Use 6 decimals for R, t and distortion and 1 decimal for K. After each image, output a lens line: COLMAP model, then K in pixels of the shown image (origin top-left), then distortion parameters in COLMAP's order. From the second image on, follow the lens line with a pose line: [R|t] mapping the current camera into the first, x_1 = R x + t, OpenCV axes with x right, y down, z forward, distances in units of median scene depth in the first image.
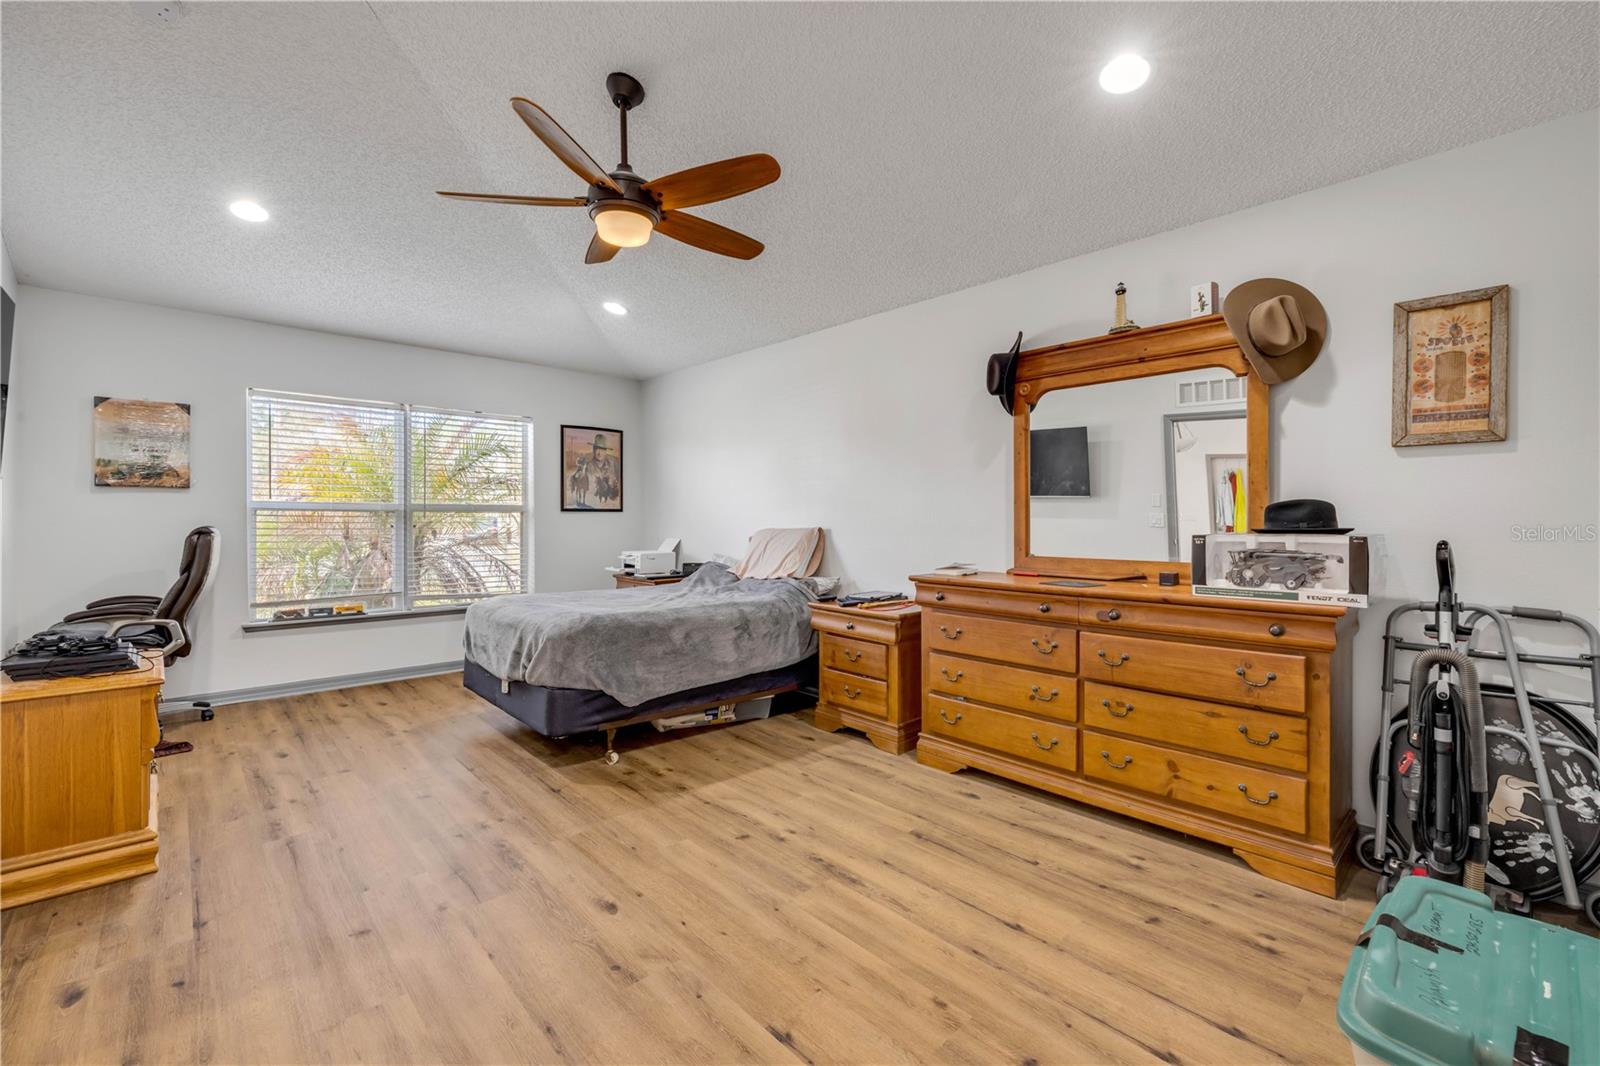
lens RADIAL K [[676.3, 0, 797.9], [0, 676.3, 518.8], [0, 0, 1]] dist [-0.000195, -0.000422]
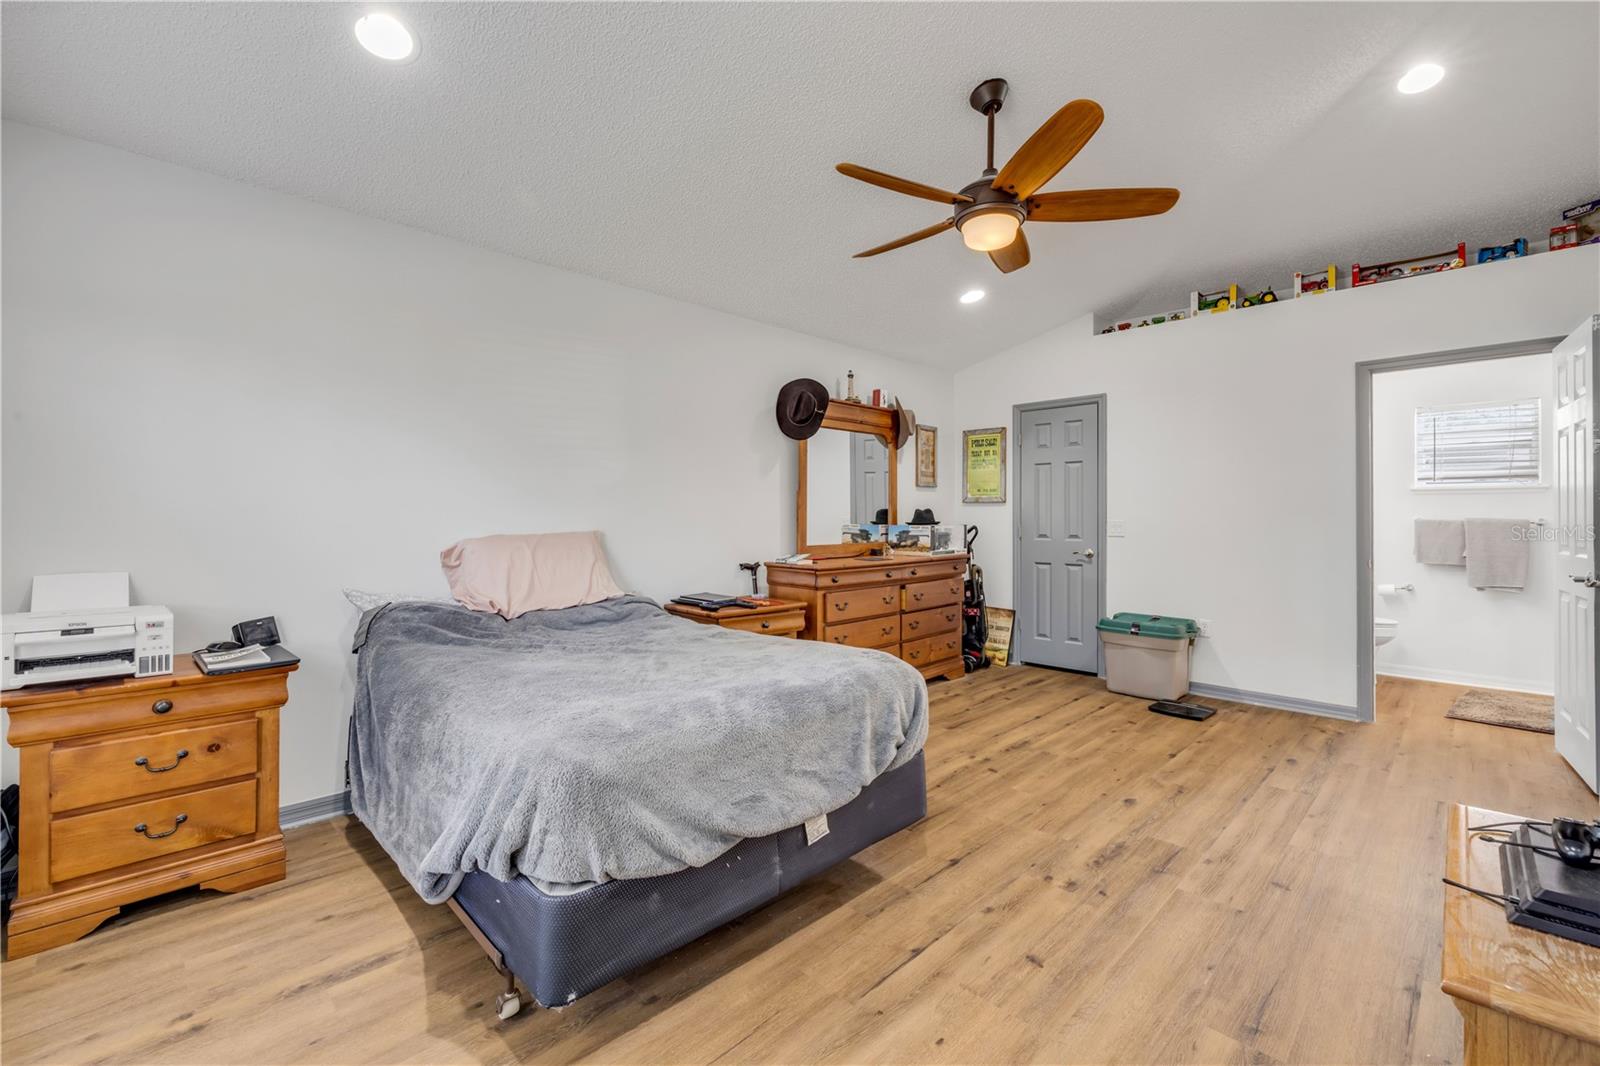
lens RADIAL K [[676.3, 0, 797.9], [0, 676.3, 518.8], [0, 0, 1]] dist [-0.000195, -0.000422]
pose [[-0.033885, -0.004992, 0.999413, -1.316541], [0.001915, 0.999985, 0.005060, -0.007909], [-0.999424, 0.002086, -0.033875, 1.389841]]
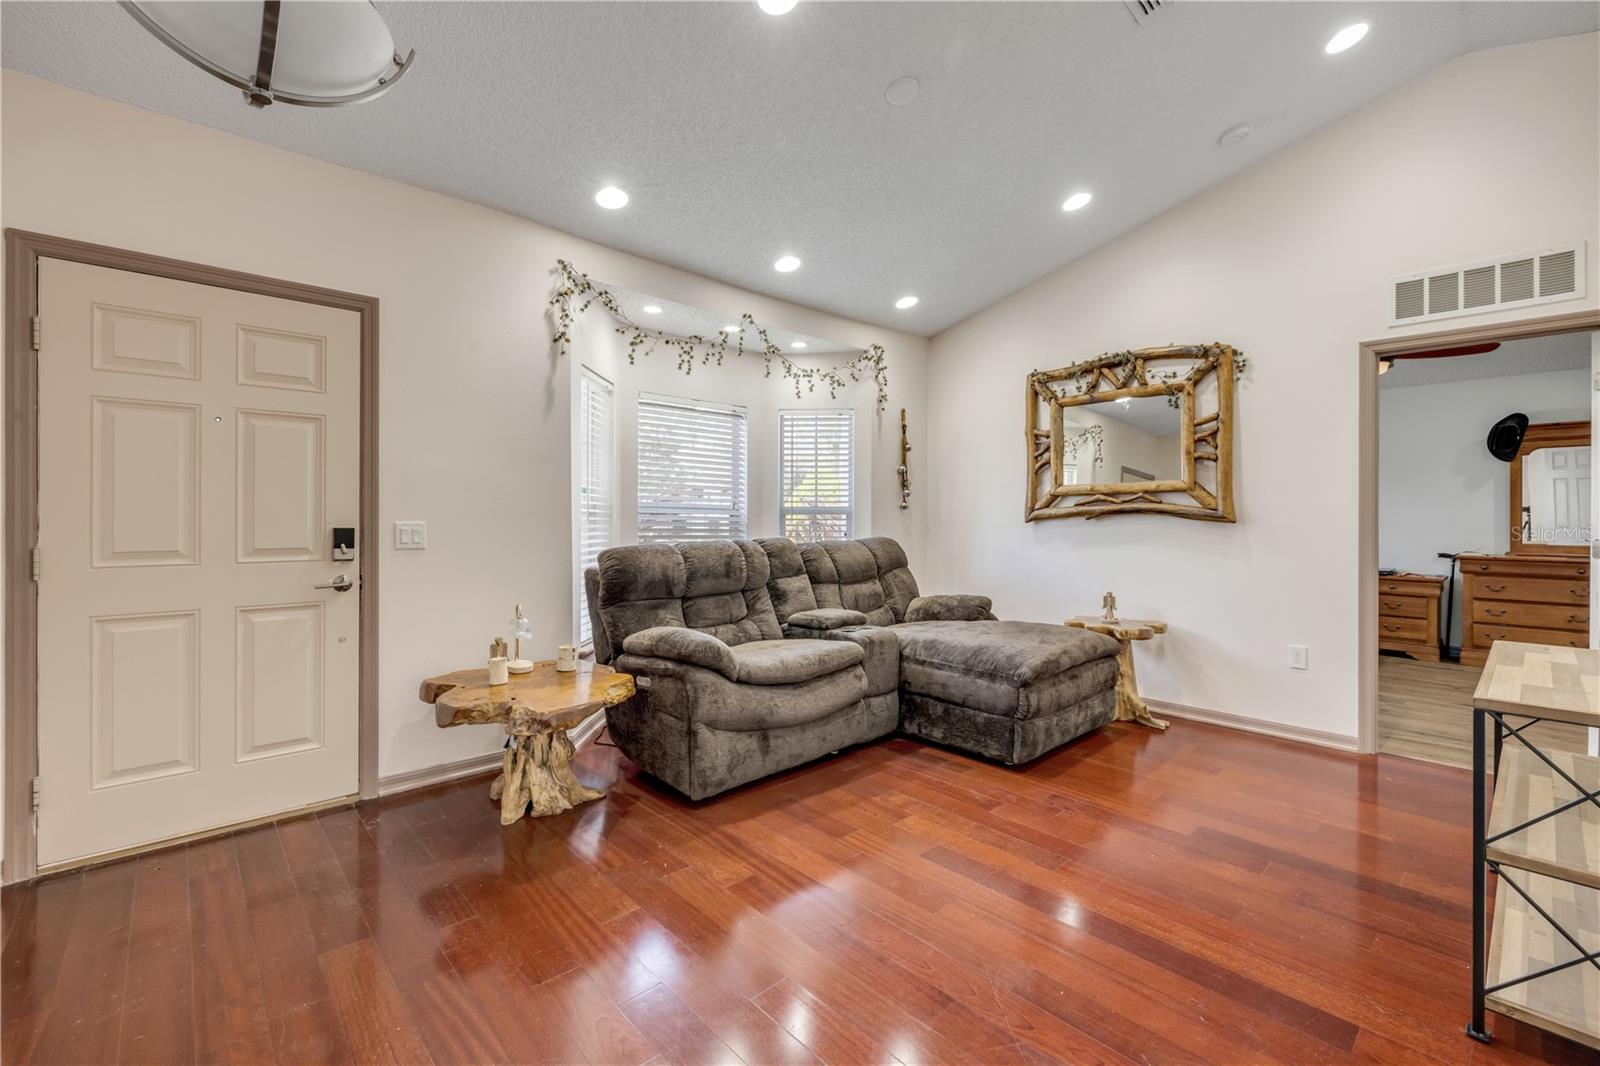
lens RADIAL K [[676.3, 0, 797.9], [0, 676.3, 518.8], [0, 0, 1]] dist [-0.000195, -0.000422]
pose [[0.999826, 0.001212, -0.018610, -1.863750], [-0.001235, 0.999998, -0.001217, -0.004829], [0.018608, 0.001240, 0.999826, -0.929190]]
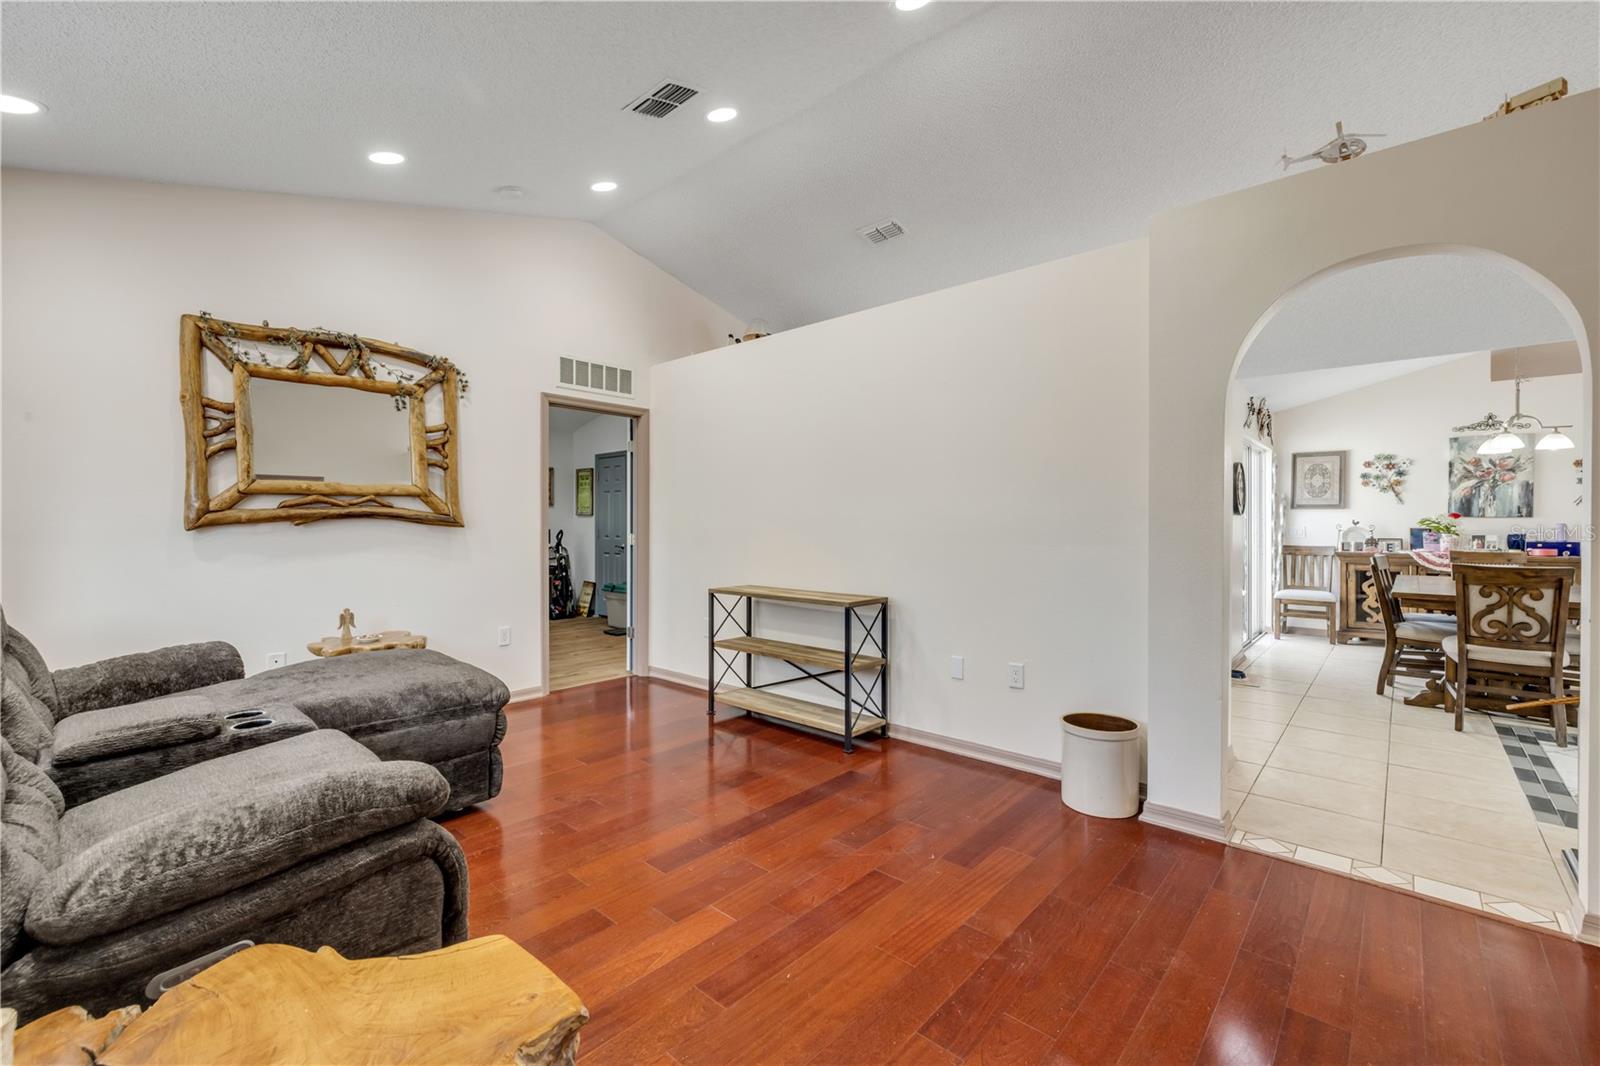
lens RADIAL K [[676.3, 0, 797.9], [0, 676.3, 518.8], [0, 0, 1]] dist [-0.000195, -0.000422]
pose [[-0.095049, 0.005548, 0.995457, -2.682888], [0.003045, 0.999981, -0.005282, -0.008030], [-0.995468, 0.002530, -0.095064, -0.033731]]
